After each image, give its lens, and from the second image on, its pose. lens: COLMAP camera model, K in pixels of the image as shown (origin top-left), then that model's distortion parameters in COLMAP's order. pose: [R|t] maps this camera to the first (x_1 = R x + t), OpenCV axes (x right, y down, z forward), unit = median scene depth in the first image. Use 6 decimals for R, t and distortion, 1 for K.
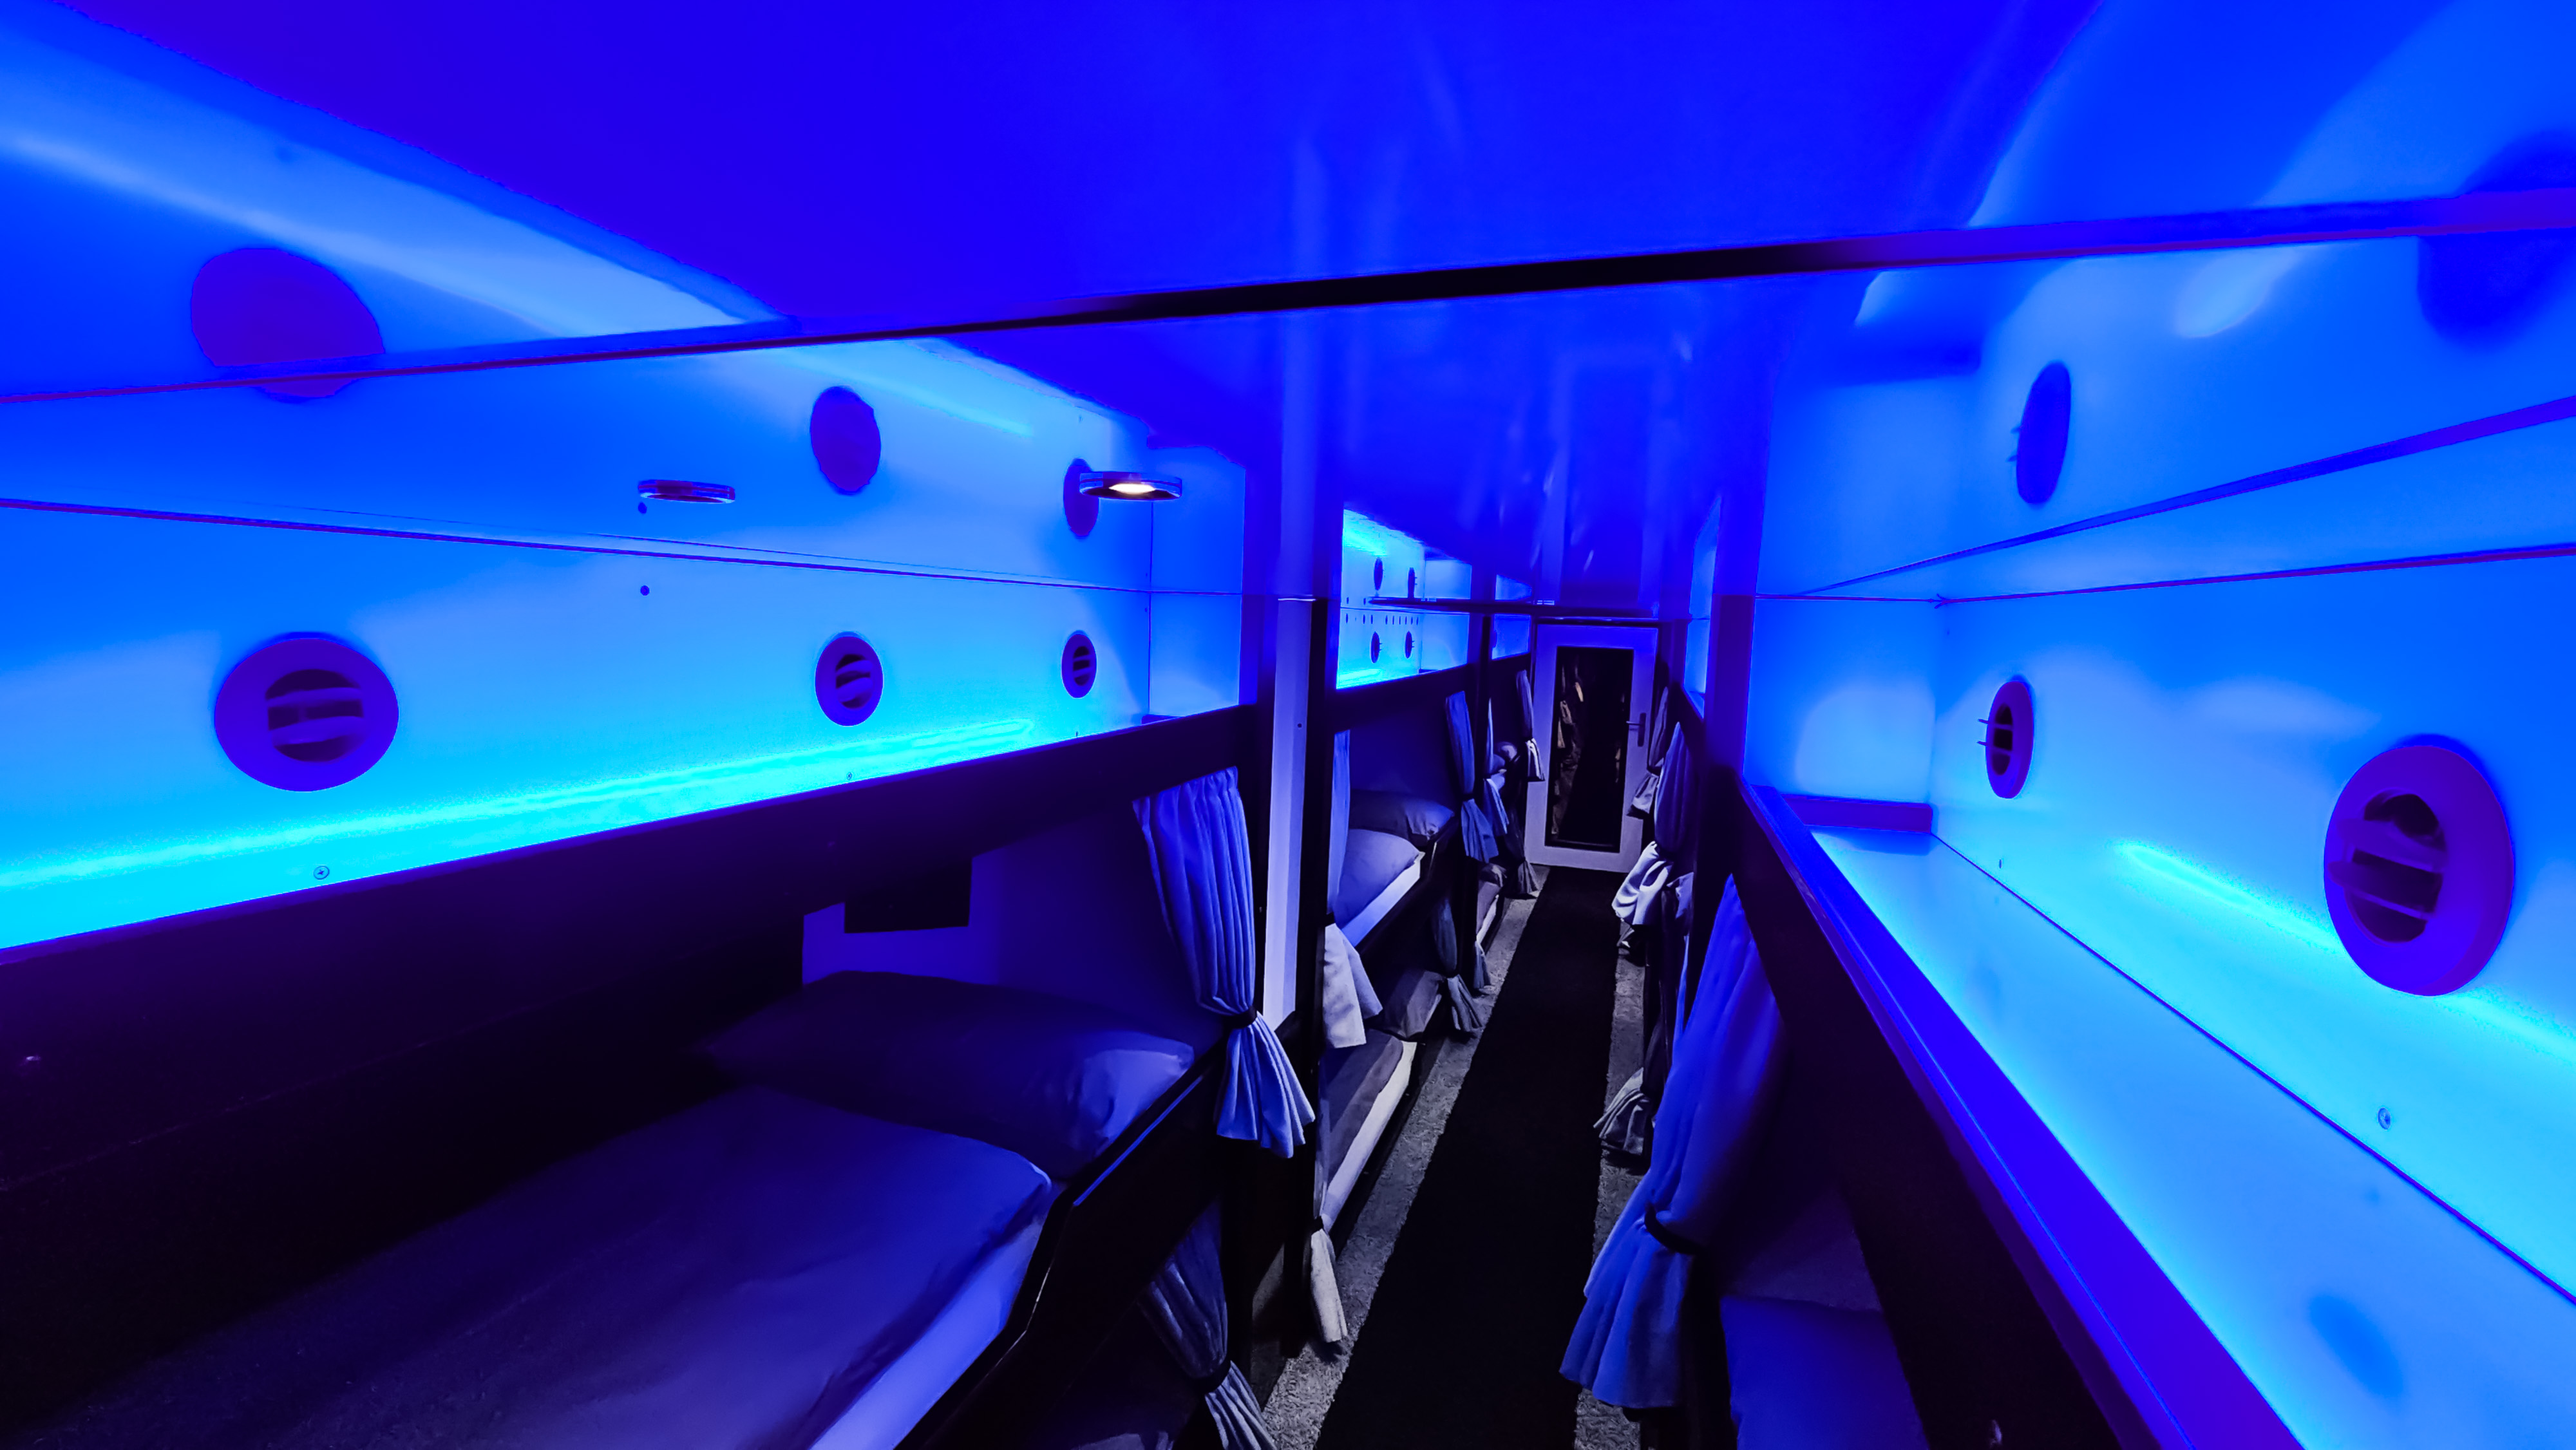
lens RADIAL K [[1055.2, 0, 1263.0], [0, 1055.2, 727.8], [0, 0, 1]] dist [0.001063, 0.000235]
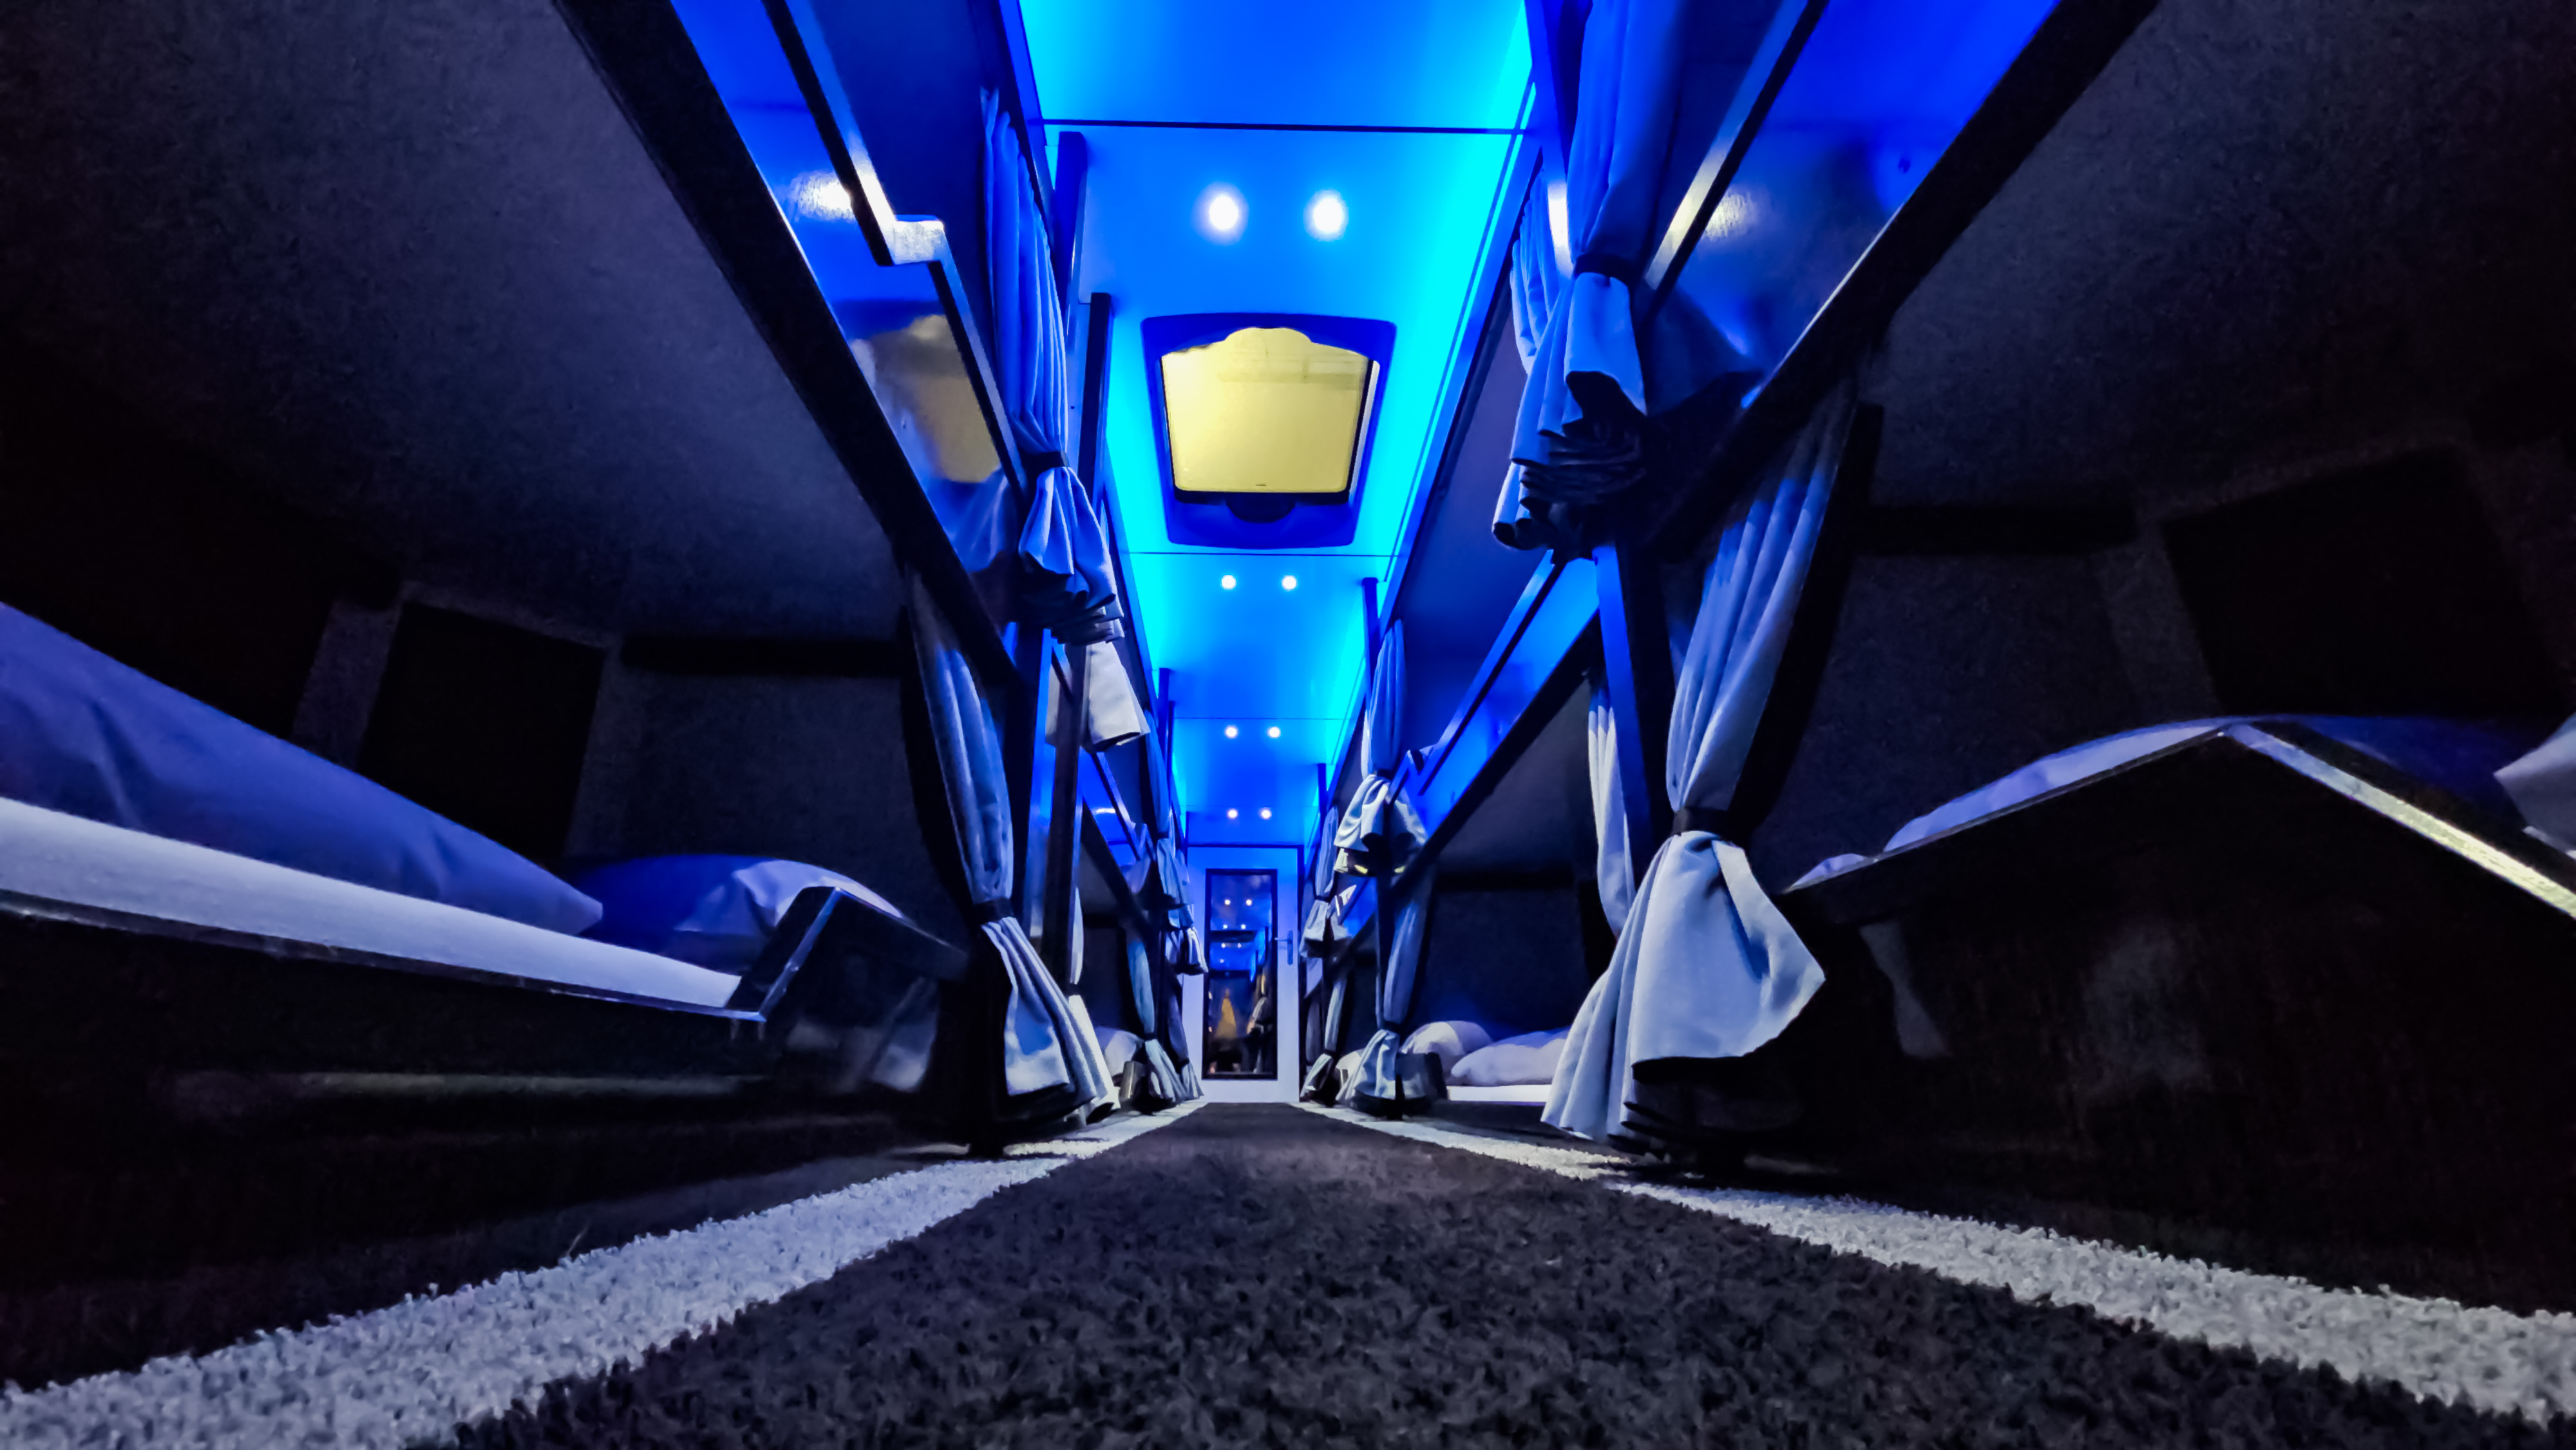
lens RADIAL K [[1046.0, 0, 1277.5], [0, 1046.0, 733.4], [0, 0, 1]] dist [-0.000066, -0.004147]
pose [[0.927288, 0.081928, 0.365273, -0.080519], [0.074008, 0.916378, -0.393414, 0.467303], [-0.366960, 0.391842, 0.843683, 0.175295]]
